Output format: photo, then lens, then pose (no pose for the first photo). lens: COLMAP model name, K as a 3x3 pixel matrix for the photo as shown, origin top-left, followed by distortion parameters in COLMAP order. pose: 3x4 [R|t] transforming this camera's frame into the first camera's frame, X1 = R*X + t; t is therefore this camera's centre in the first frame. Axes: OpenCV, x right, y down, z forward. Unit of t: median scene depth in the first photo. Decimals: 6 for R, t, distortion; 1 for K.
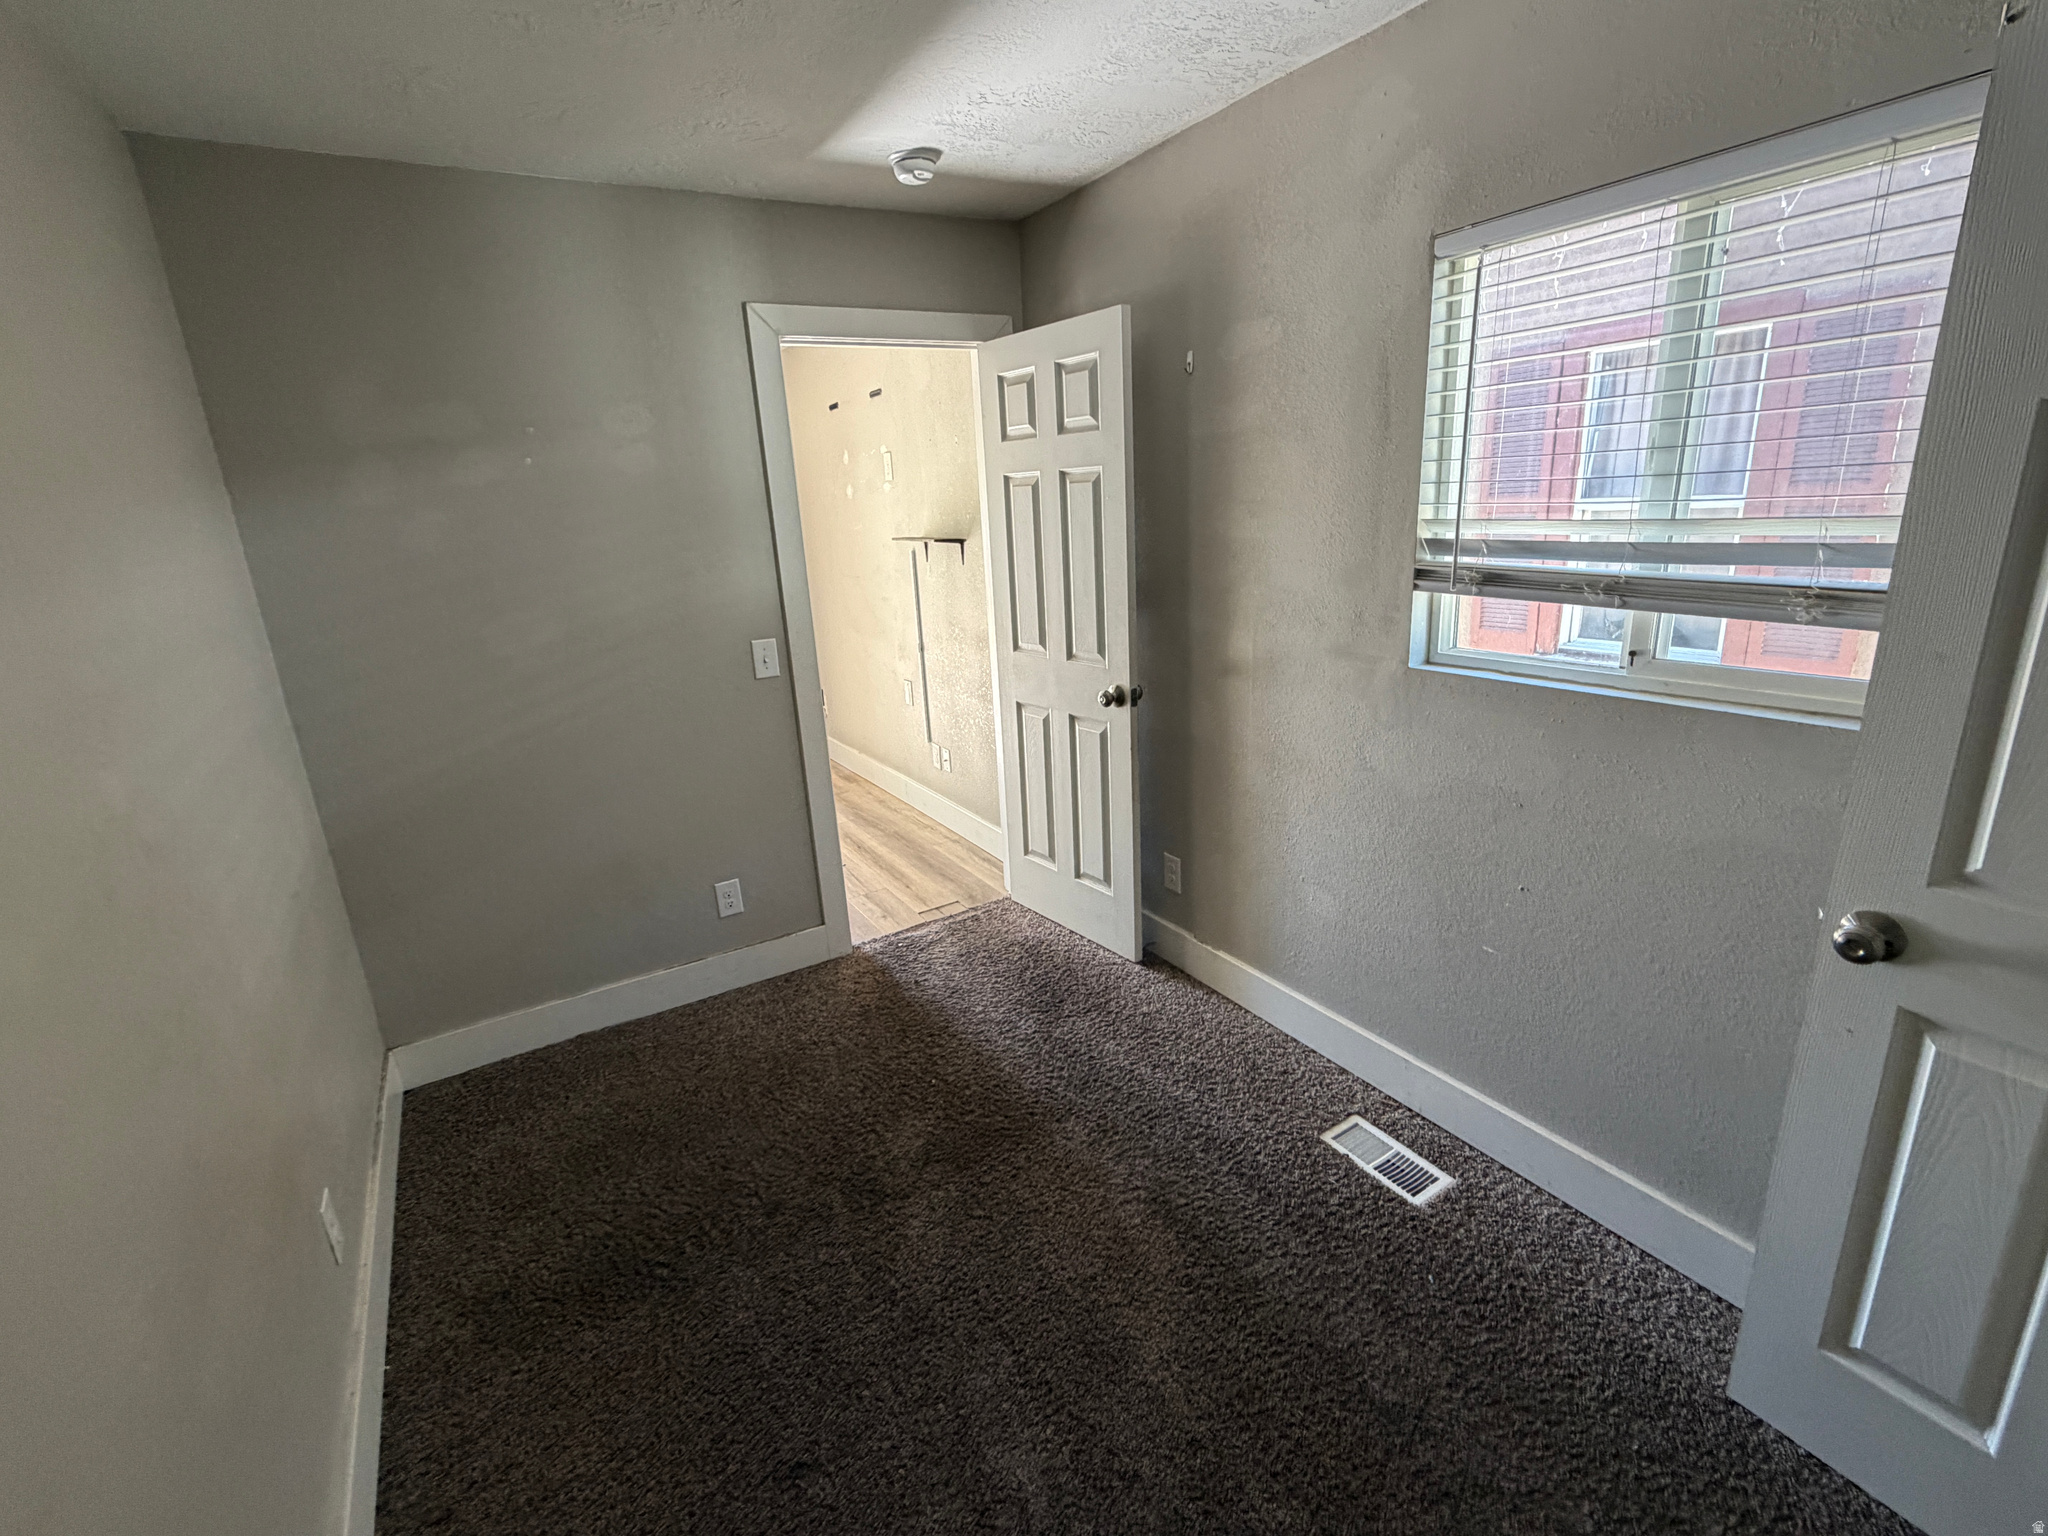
lens RADIAL K [[922.3, 0, 1024.0], [0, 922.3, 768.0], [0, 0, 1]] dist [0.000736, 0.000318]
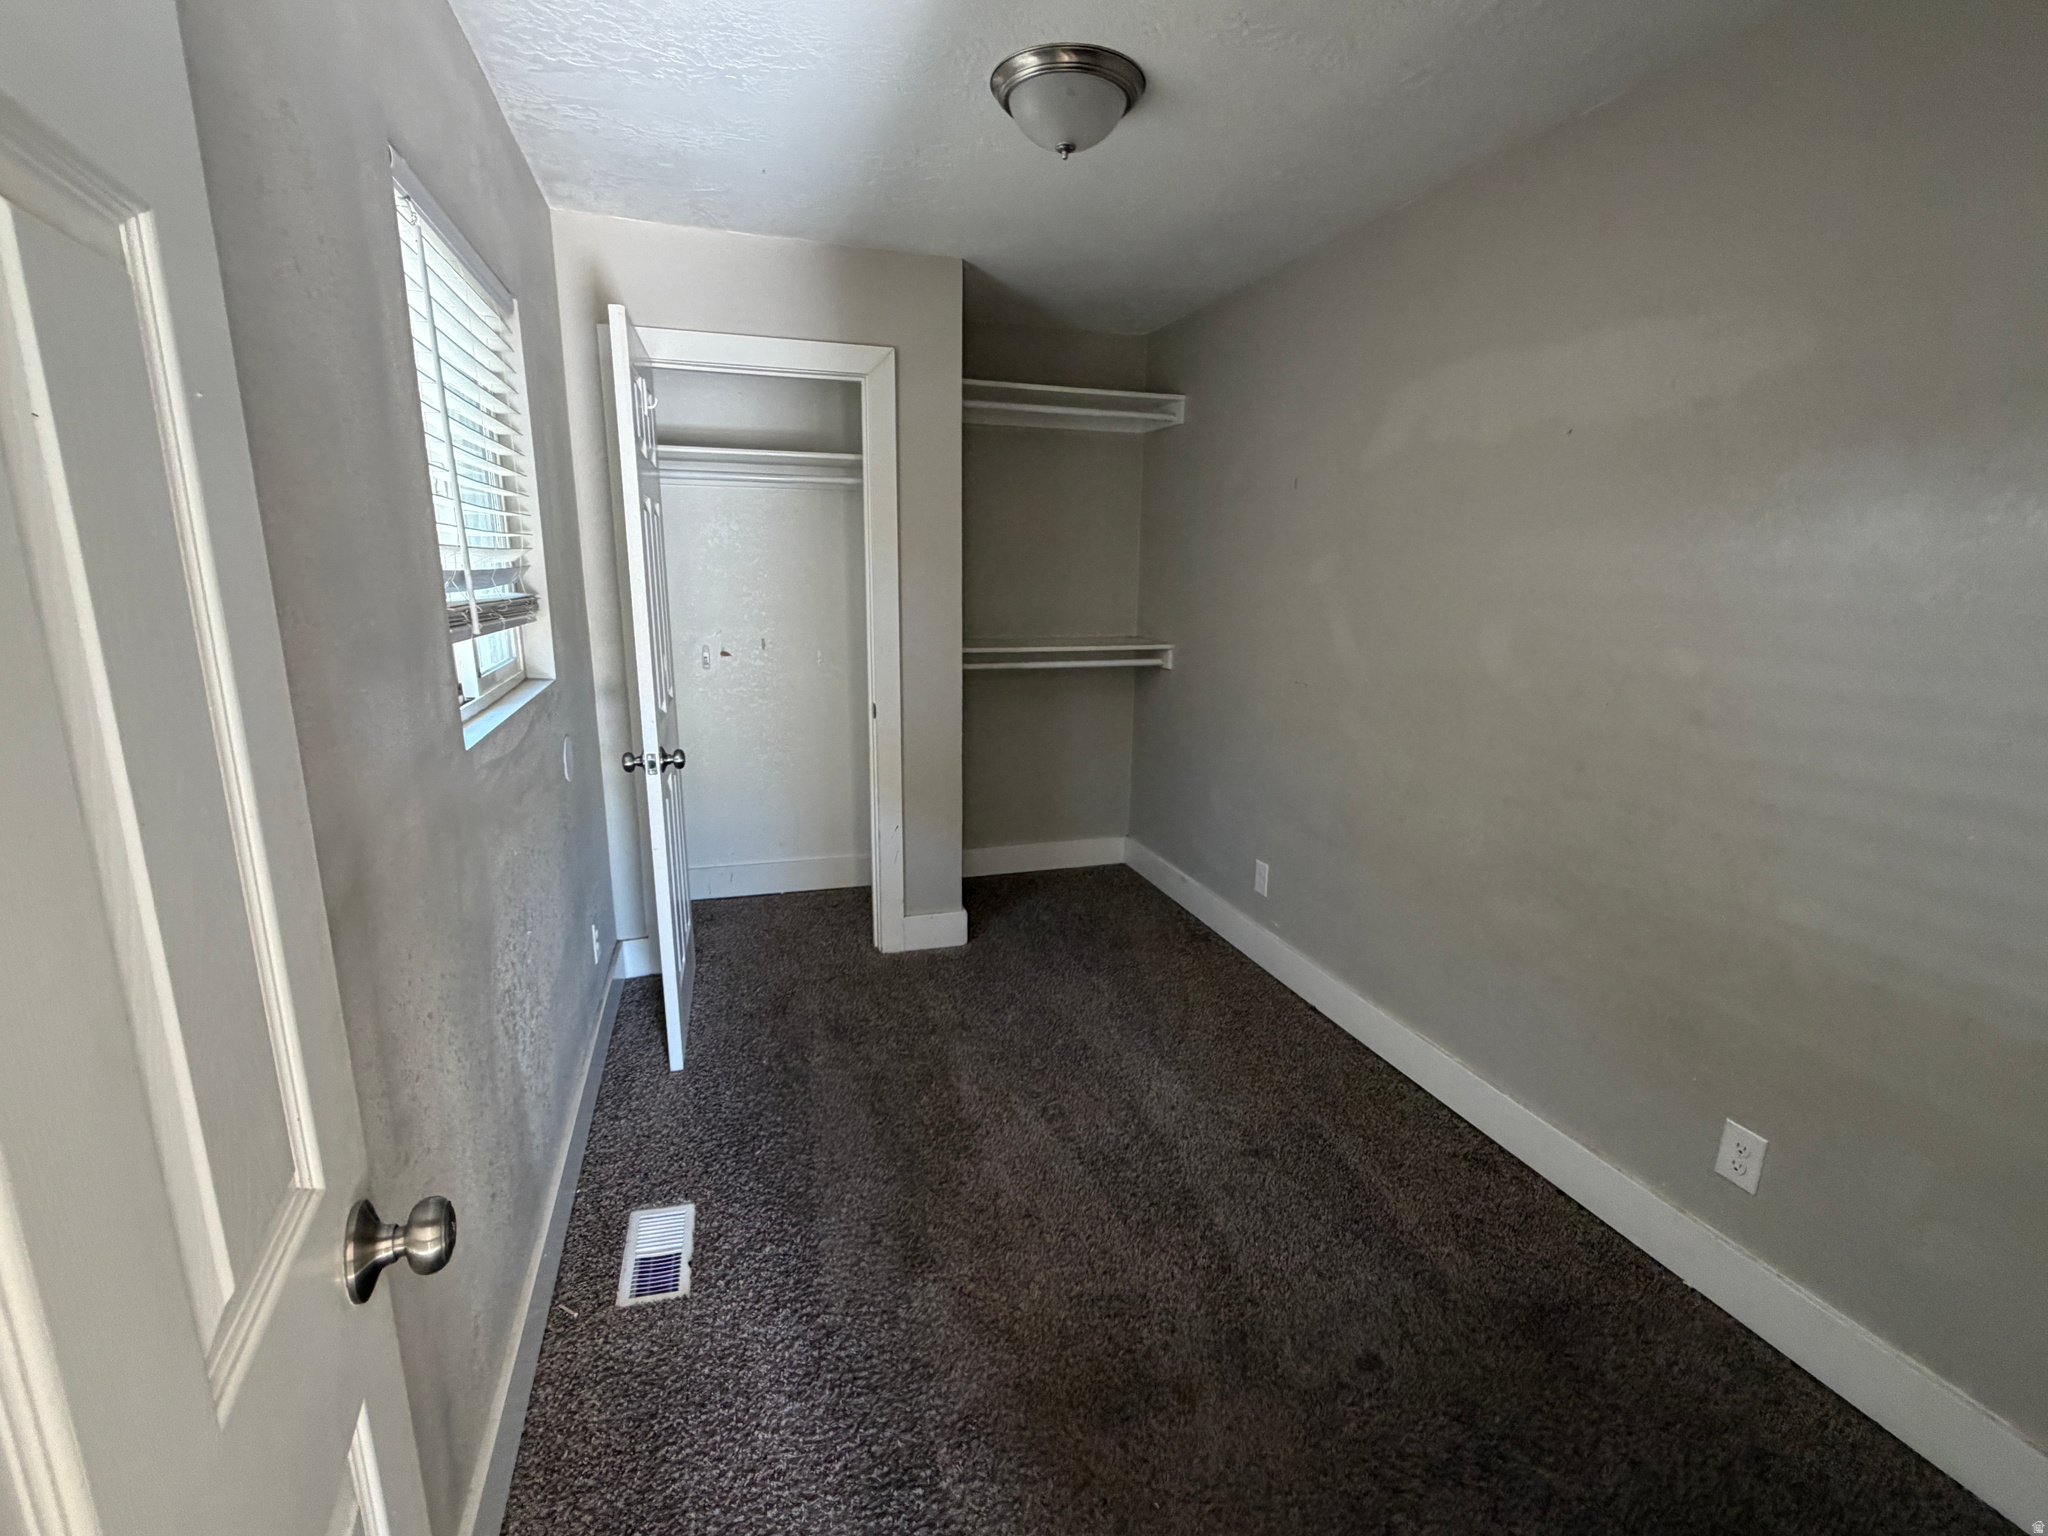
lens RADIAL K [[922.3, 0, 1024.0], [0, 922.3, 768.0], [0, 0, 1]] dist [0.000736, 0.000318]
pose [[-0.970911, -0.002987, 0.239423, -0.192840], [0.112531, 0.876920, 0.467278, -0.396922], [-0.211350, 0.480627, -0.851075, 1.579164]]
